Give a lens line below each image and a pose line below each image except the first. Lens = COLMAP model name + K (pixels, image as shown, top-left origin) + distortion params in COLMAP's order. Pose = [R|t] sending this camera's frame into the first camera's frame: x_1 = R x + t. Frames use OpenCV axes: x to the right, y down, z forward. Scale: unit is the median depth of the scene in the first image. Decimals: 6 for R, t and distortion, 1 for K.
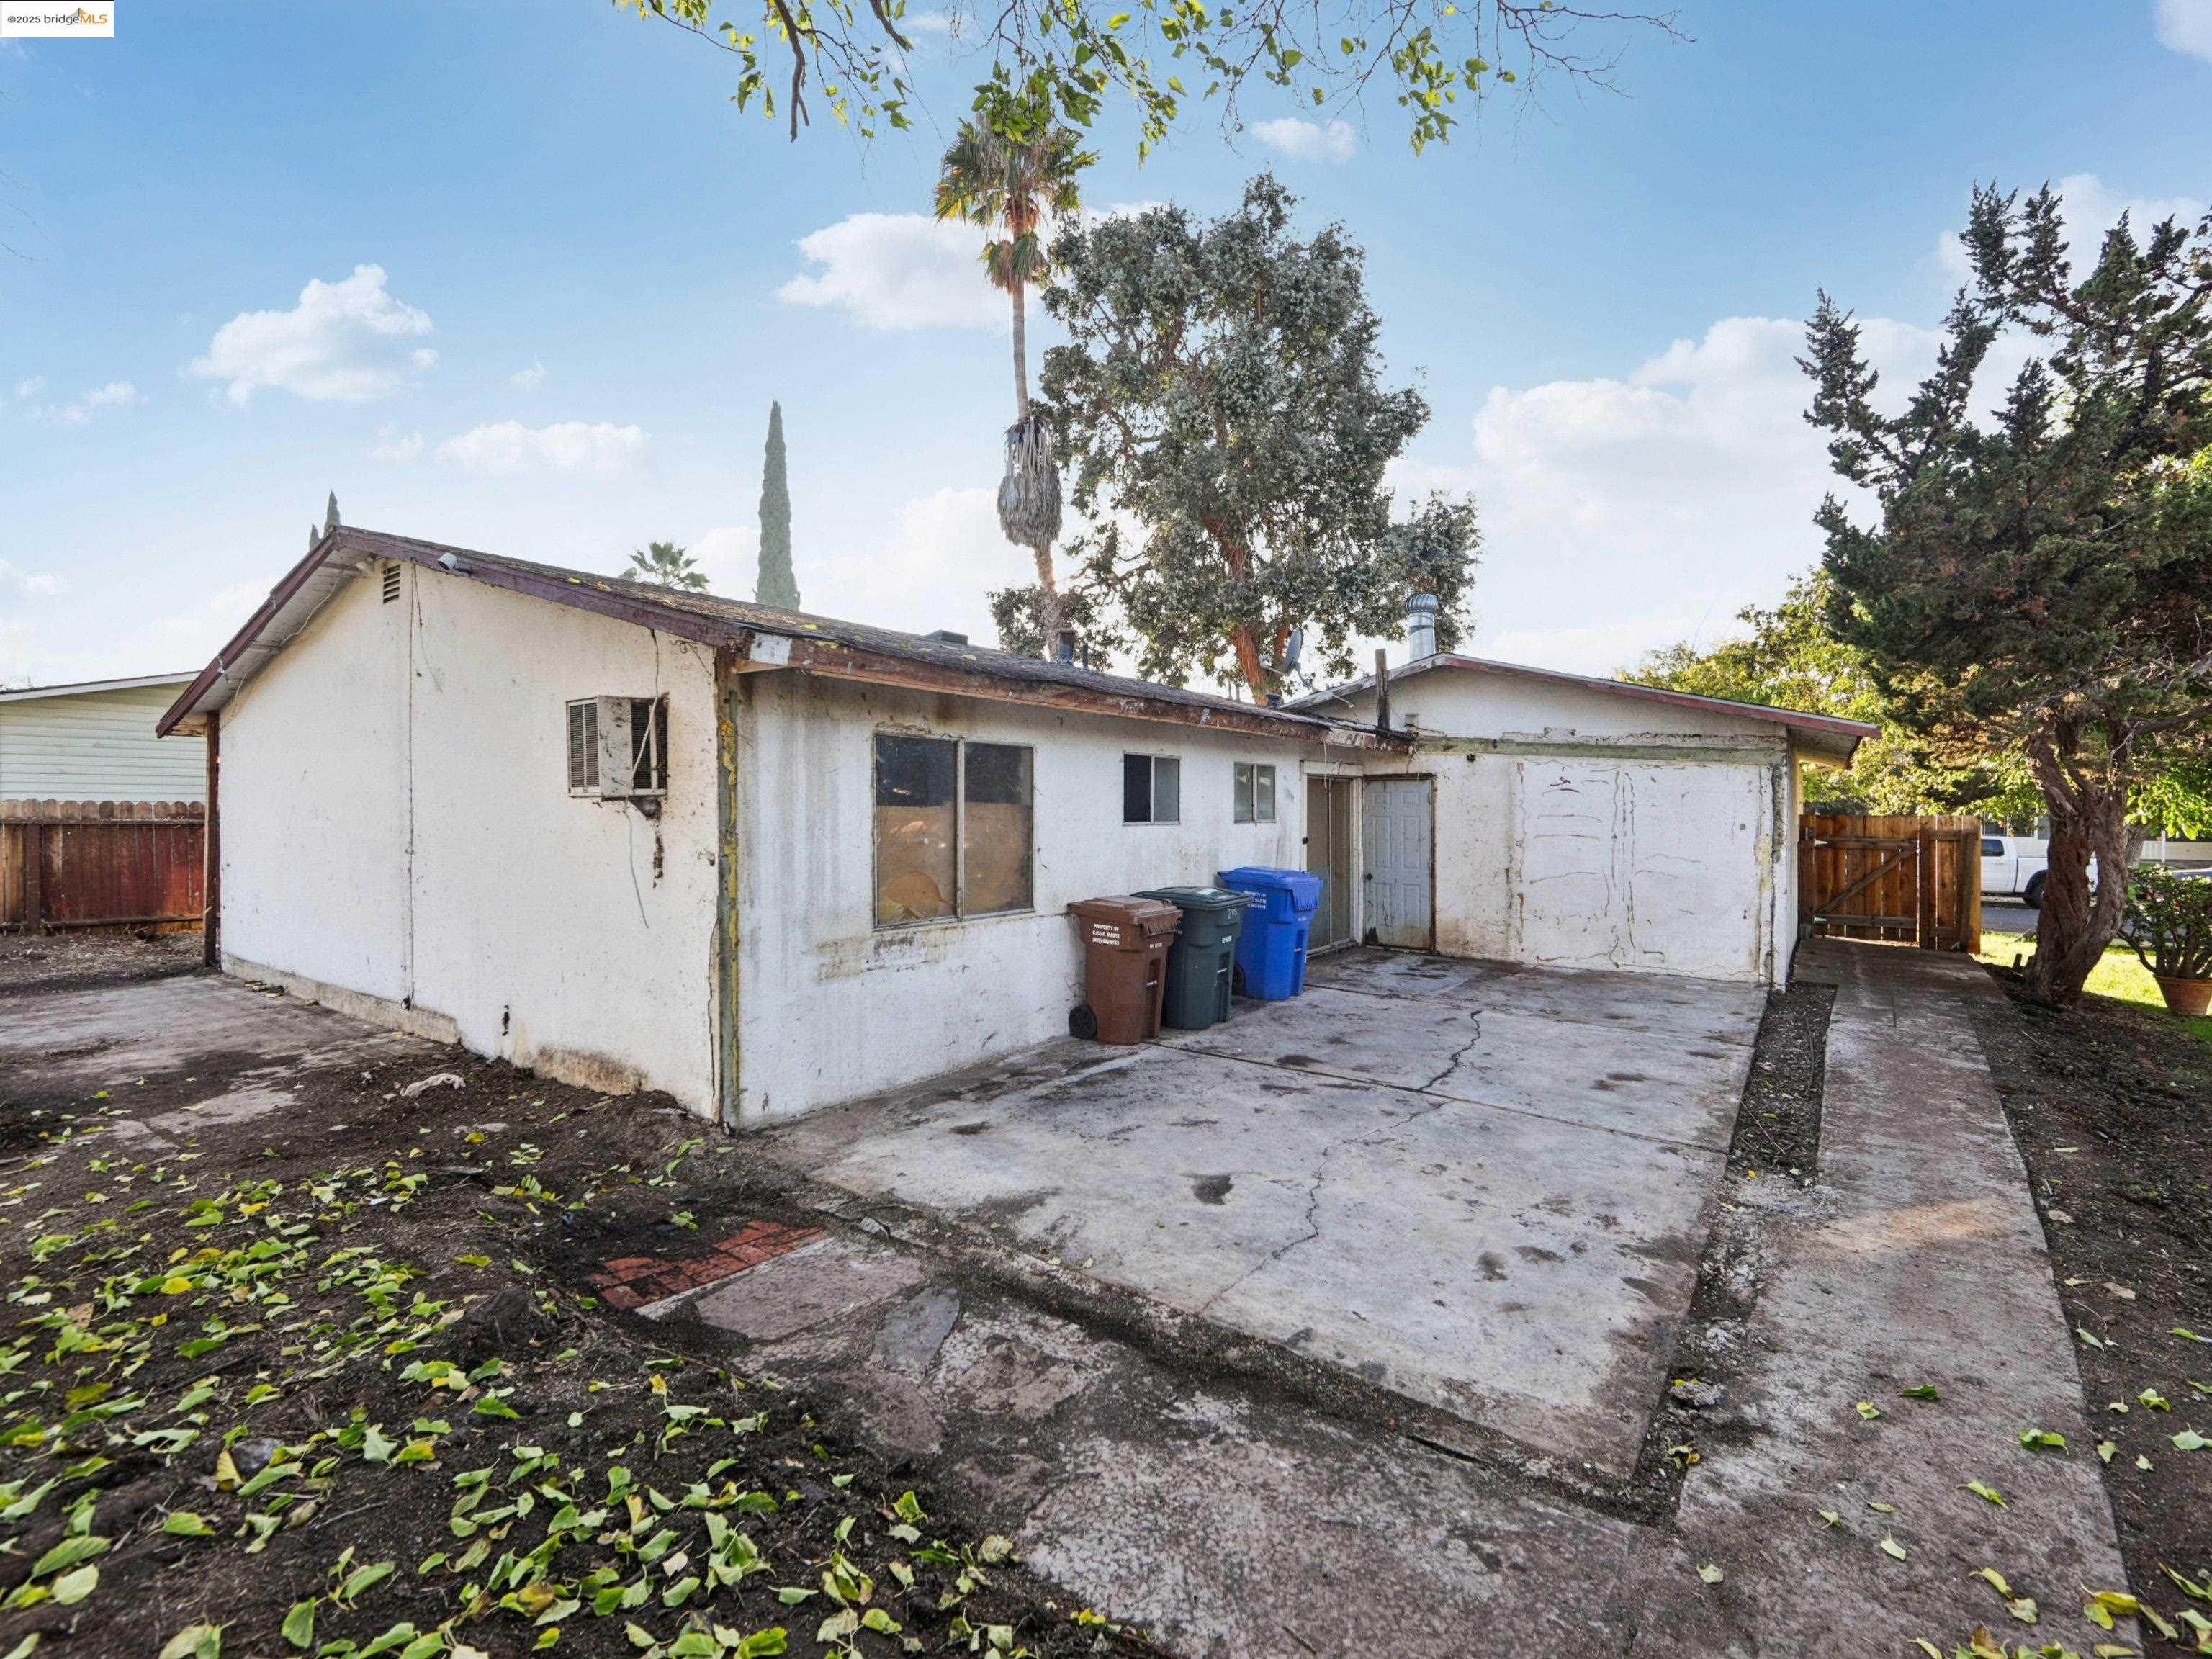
lens RADIAL K [[1011.4, 0, 1119.2], [0, 1011.4, 814.8], [0, 0, 1]] dist [-0.013647, 0.002548]
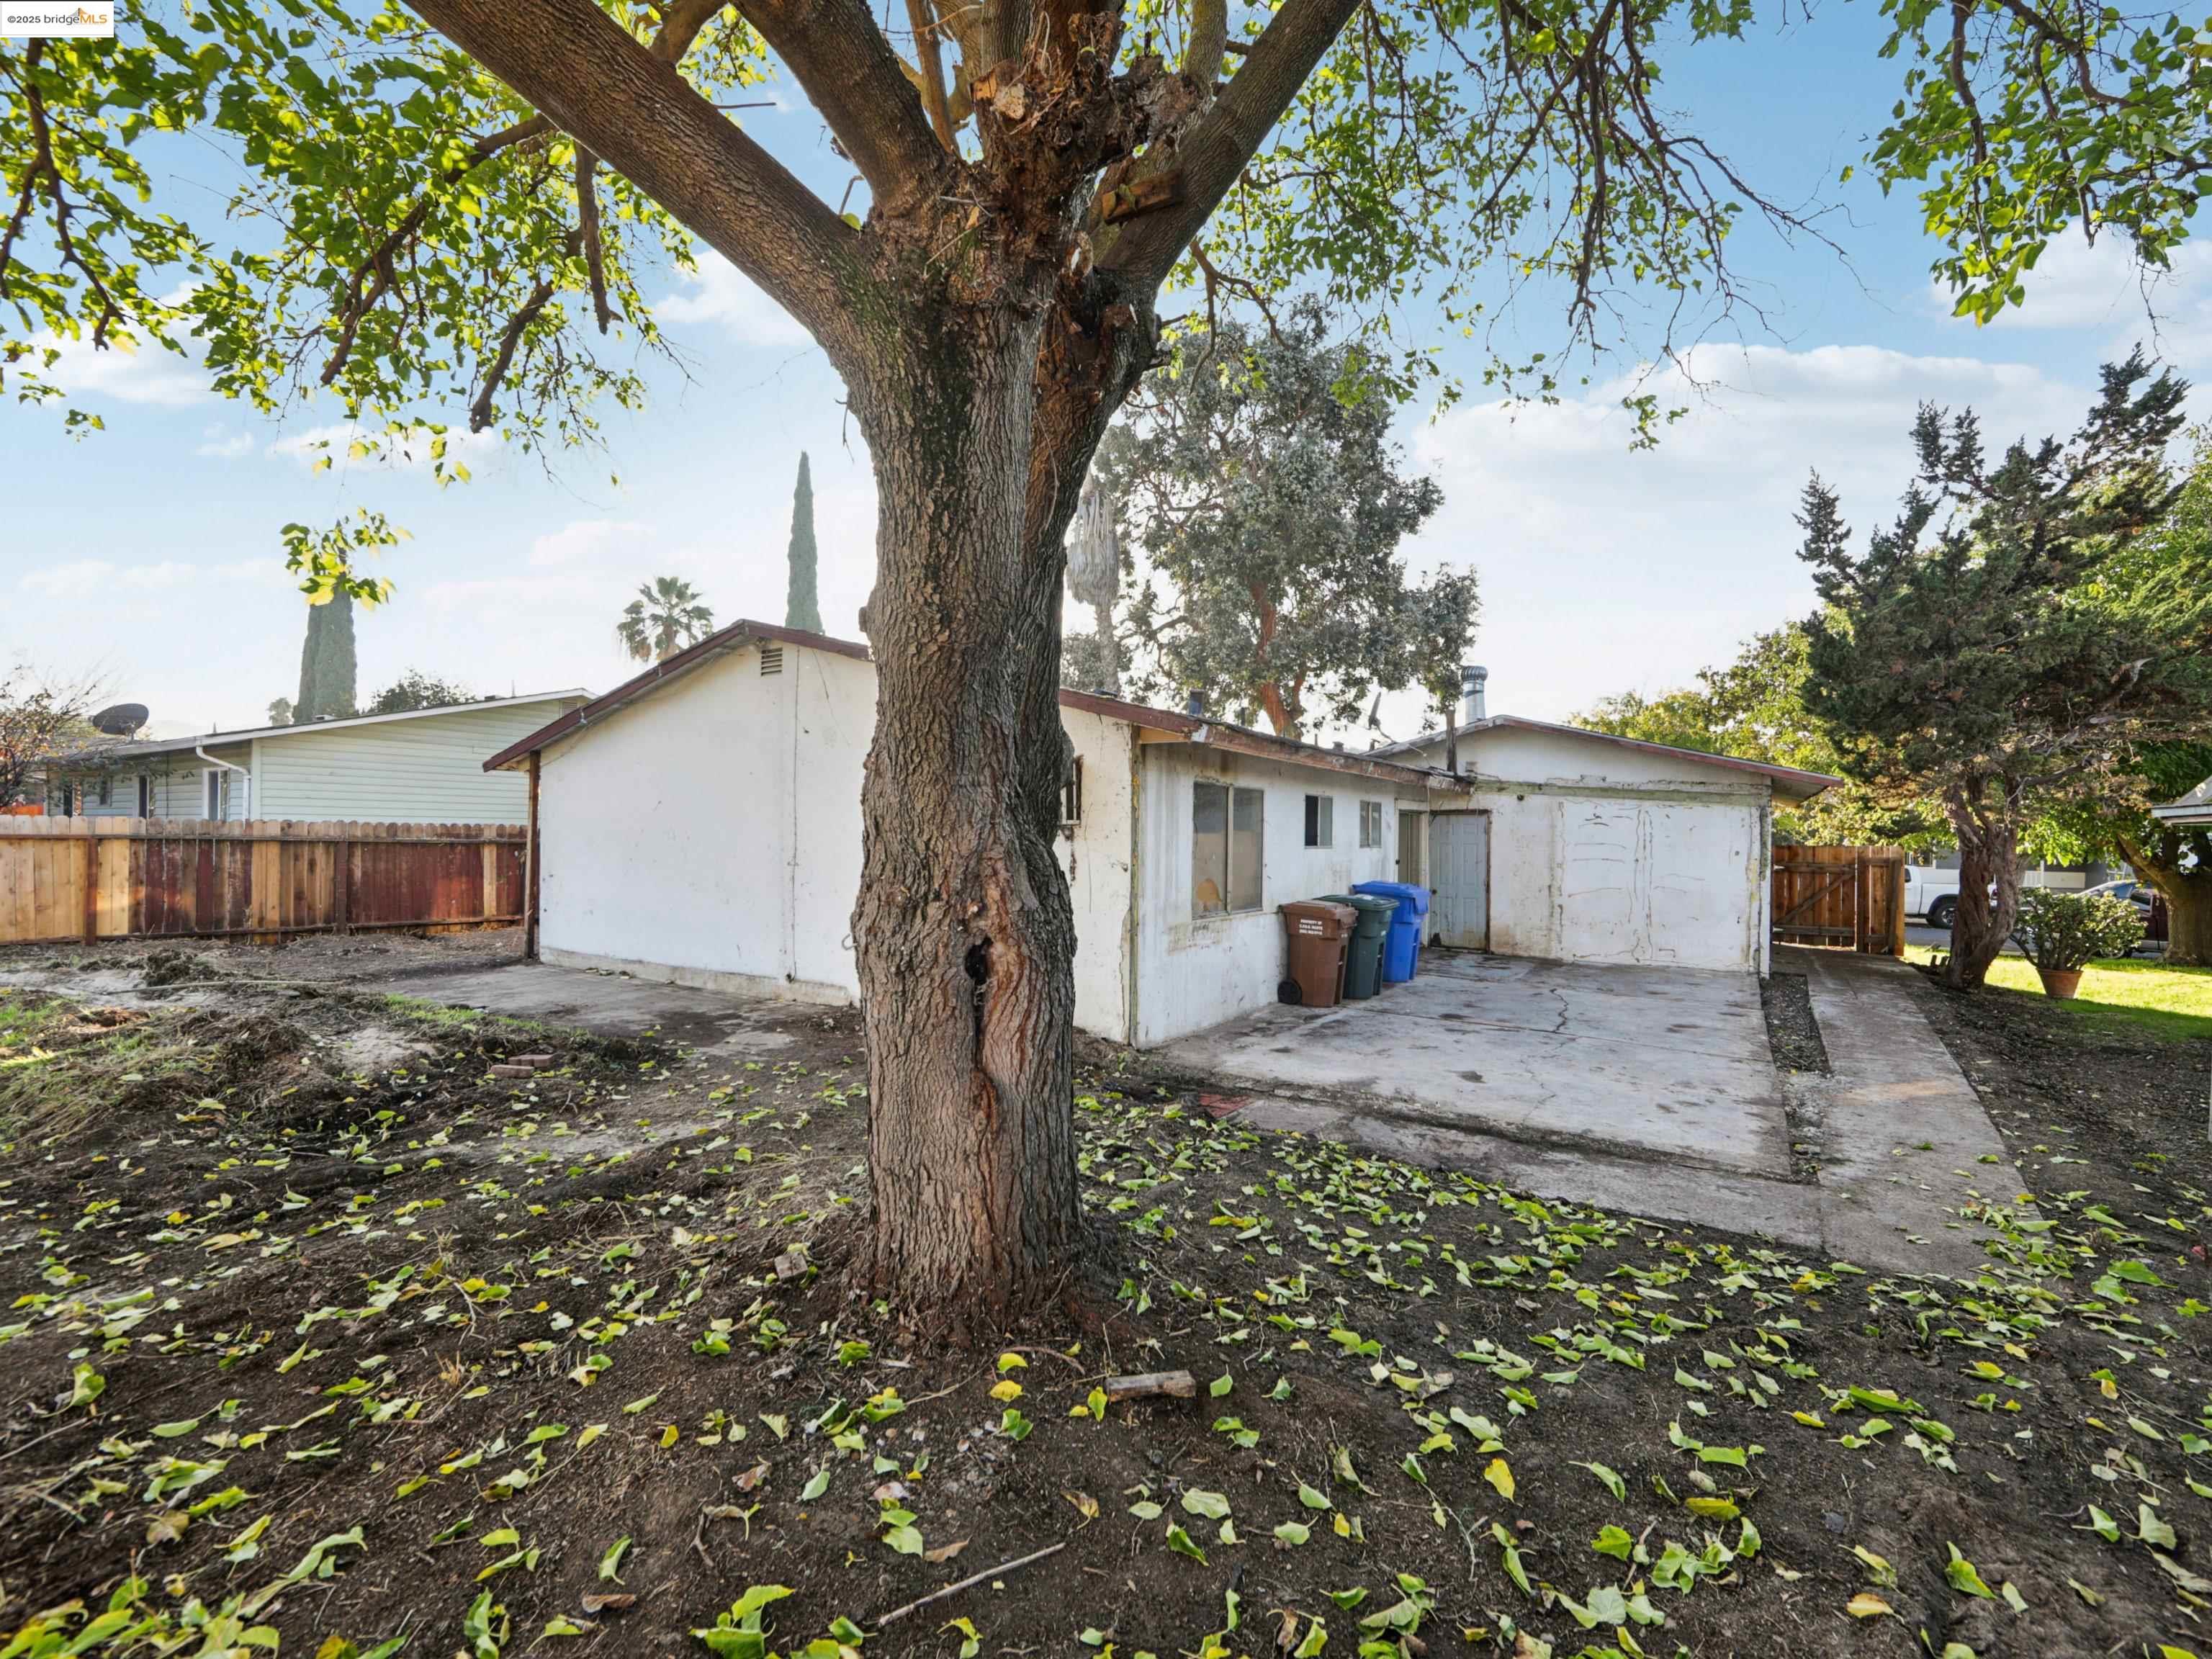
lens RADIAL K [[1011.4, 0, 1090.5], [0, 1011.4, 839.3], [0, 0, 1]] dist [-0.013647, 0.002548]
pose [[0.998852, 0.007653, 0.047296, -0.274056], [-0.007530, 0.999968, -0.002778, 0.003589], [-0.047316, 0.002419, 0.998877, -0.259465]]
